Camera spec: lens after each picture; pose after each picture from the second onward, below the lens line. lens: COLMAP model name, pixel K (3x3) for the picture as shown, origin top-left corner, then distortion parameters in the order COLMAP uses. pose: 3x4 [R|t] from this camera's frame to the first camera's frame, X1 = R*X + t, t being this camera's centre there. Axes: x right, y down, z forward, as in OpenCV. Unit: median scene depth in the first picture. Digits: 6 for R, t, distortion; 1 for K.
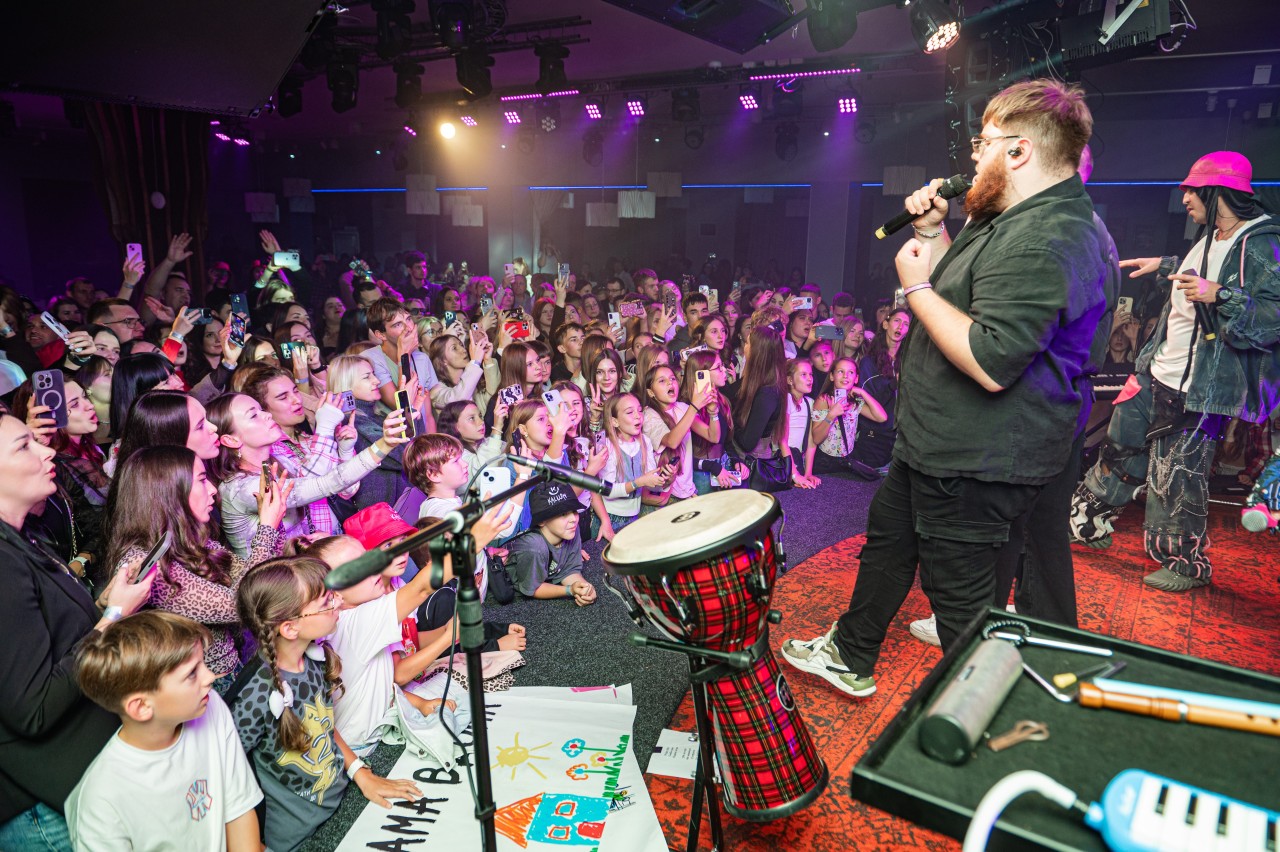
lens RADIAL K [[887.4, 0, 647.3], [0, 887.4, 428.2], [0, 0, 1]] dist [-0.007321, 0.000007]
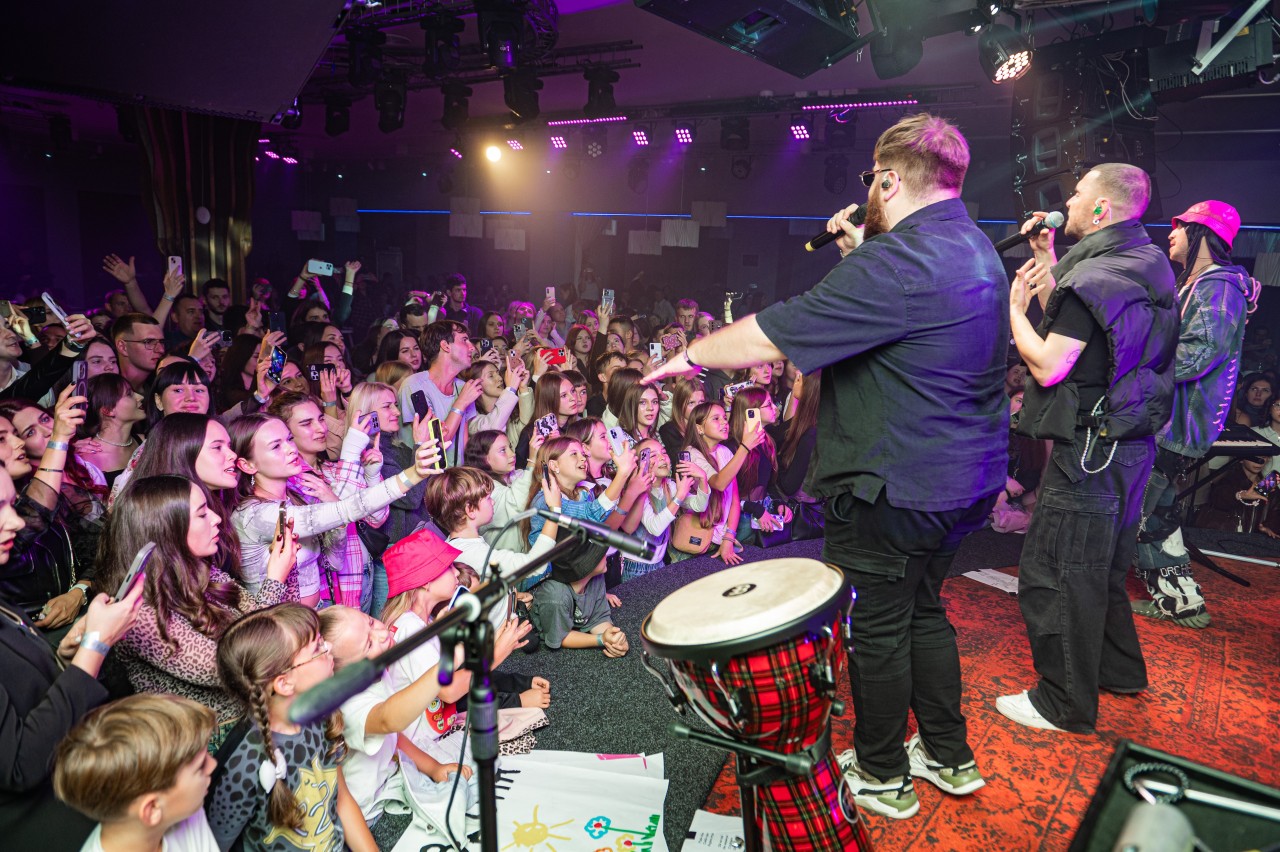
lens RADIAL K [[885.2, 0, 646.0], [0, 885.2, 427.4], [0, 0, 1]] dist [-0.005530, -0.003956]
pose [[0.998543, 0.036976, -0.039307, -0.012013], [-0.038180, 0.998811, -0.030327, -0.017715], [0.038138, 0.031784, 0.998767, 0.079059]]
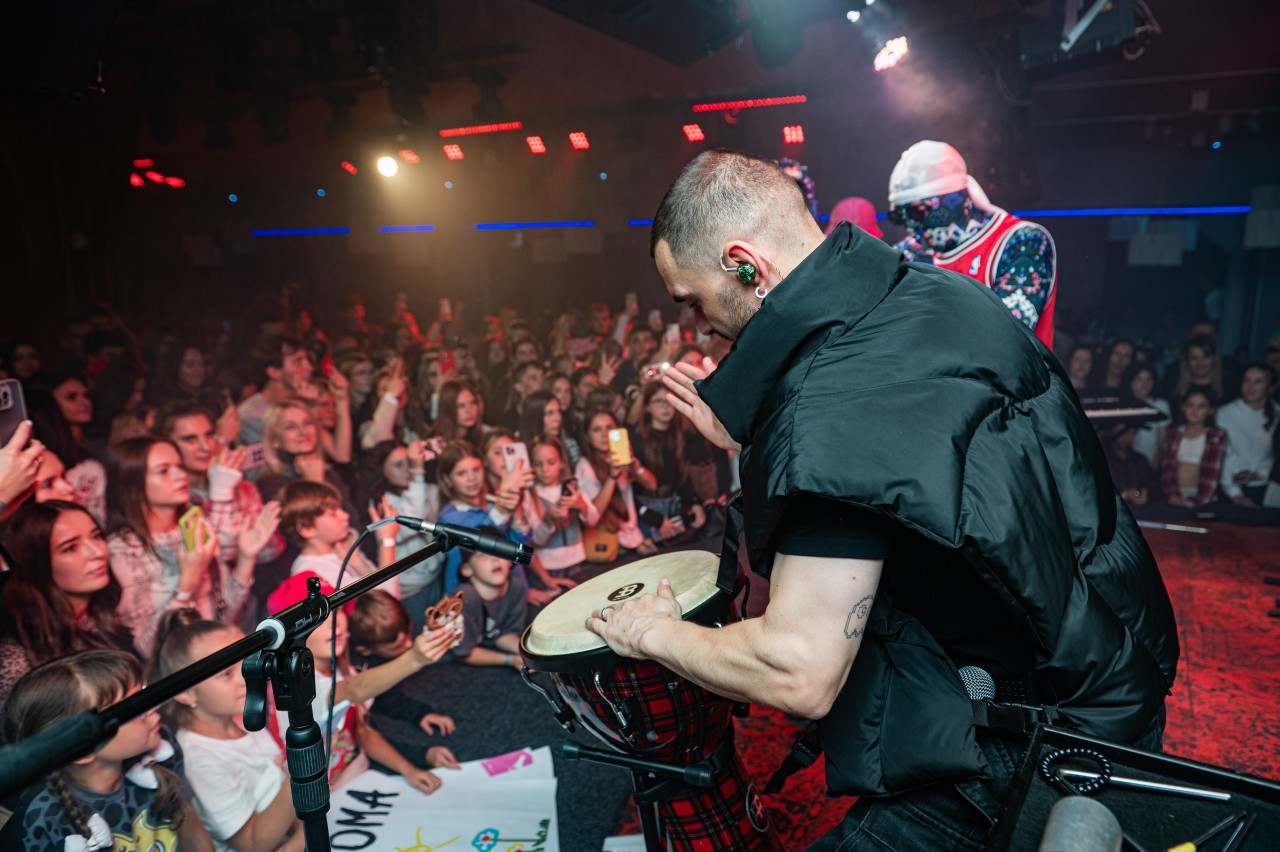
lens RADIAL K [[871.2, 0, 646.9], [0, 871.2, 427.7], [0, 0, 1]] dist [-0.007198, 0.000584]
pose [[0.998467, -0.023939, 0.049902, 0.016718], [0.025972, 0.998842, -0.040501, -0.007377], [-0.048874, 0.041735, 0.997933, 0.133998]]
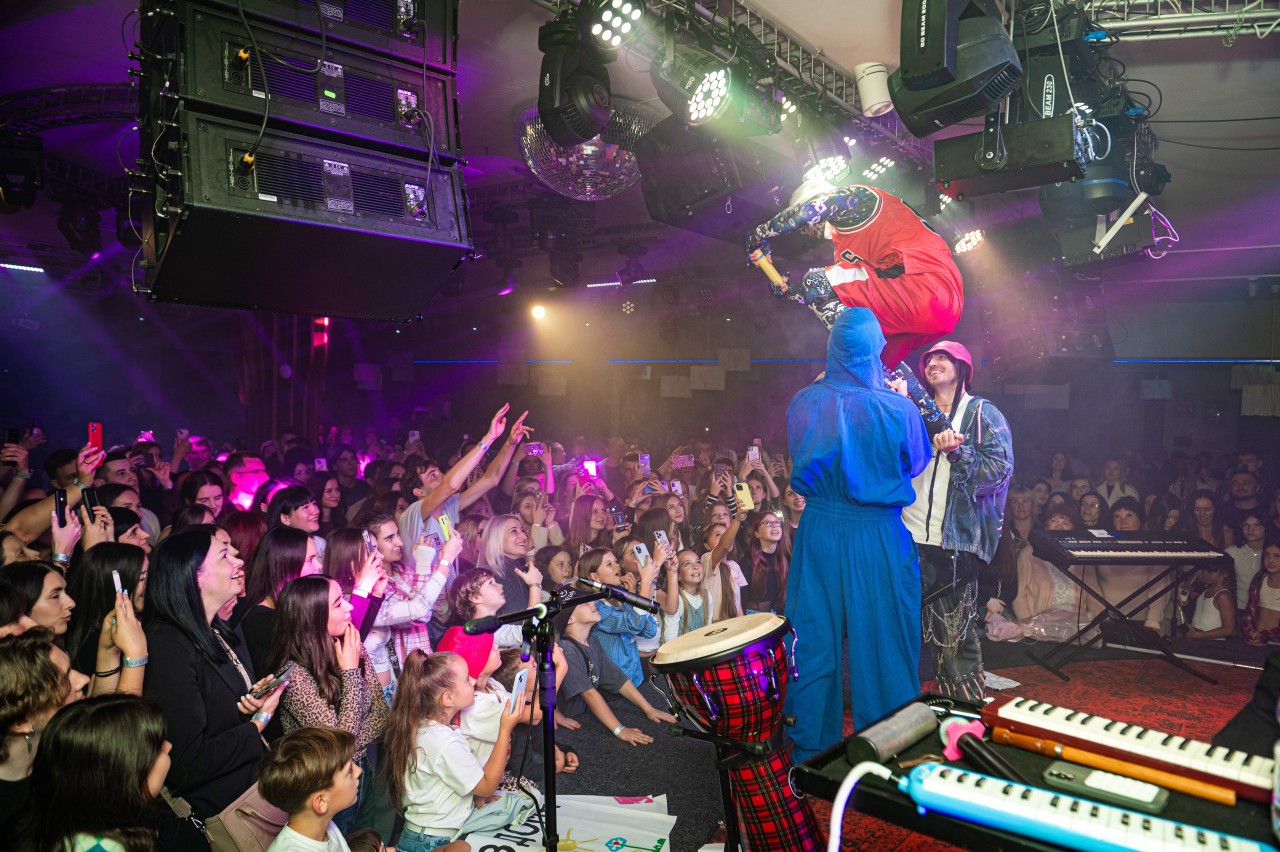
lens RADIAL K [[891.8, 0, 641.4], [0, 891.8, 424.2], [0, 0, 1]] dist [-0.010366, 0.000166]
pose [[0.995586, 0.012545, -0.093011, 0.032132], [-0.029945, 0.981690, -0.188117, 0.031707], [0.088948, 0.190072, 0.977732, -0.189890]]
